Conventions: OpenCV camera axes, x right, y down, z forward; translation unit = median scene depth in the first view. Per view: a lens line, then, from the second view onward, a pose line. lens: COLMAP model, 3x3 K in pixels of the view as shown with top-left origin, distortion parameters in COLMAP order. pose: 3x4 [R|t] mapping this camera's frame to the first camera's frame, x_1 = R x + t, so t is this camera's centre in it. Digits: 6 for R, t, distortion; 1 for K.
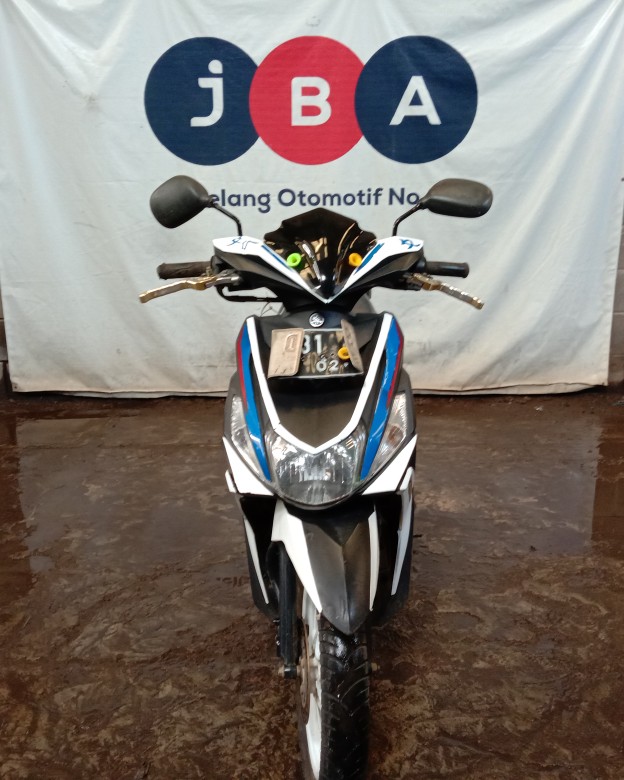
lens RADIAL K [[780.6, 0, 290.8], [0, 780.6, 399.1], [0, 0, 1]] dist [-0.006505, 0.000000]
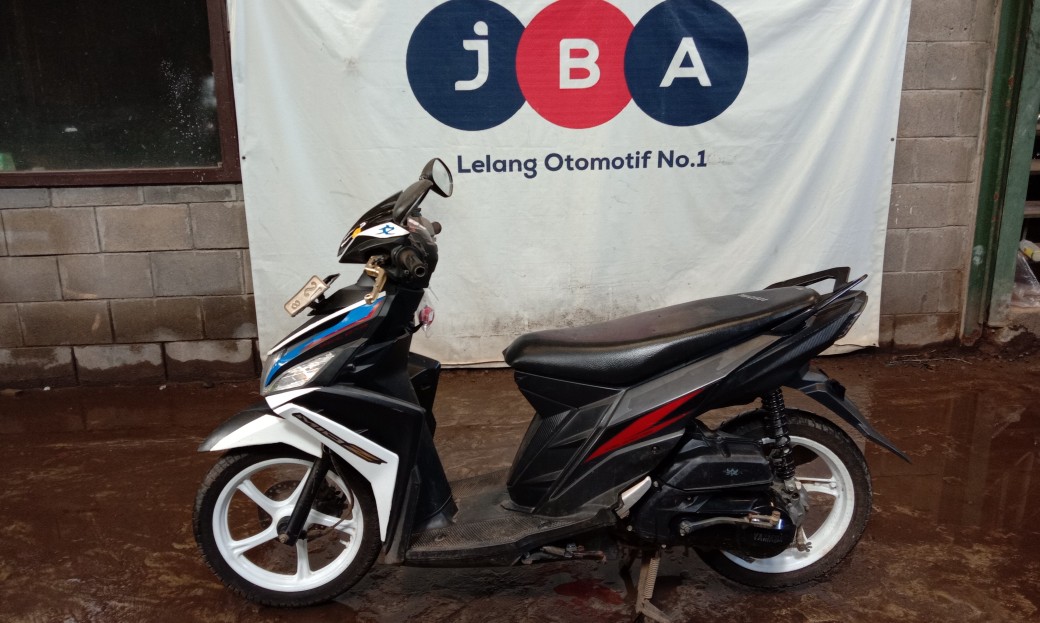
lens RADIAL K [[775.7, 0, 508.0], [0, 775.7, 318.7], [0, 0, 1]] dist [0.013459, -0.054900]
pose [[0.997495, -0.027335, 0.065247, -0.131994], [0.028473, 0.999457, -0.016577, -0.051509], [-0.064758, 0.018394, 0.997731, 0.050764]]
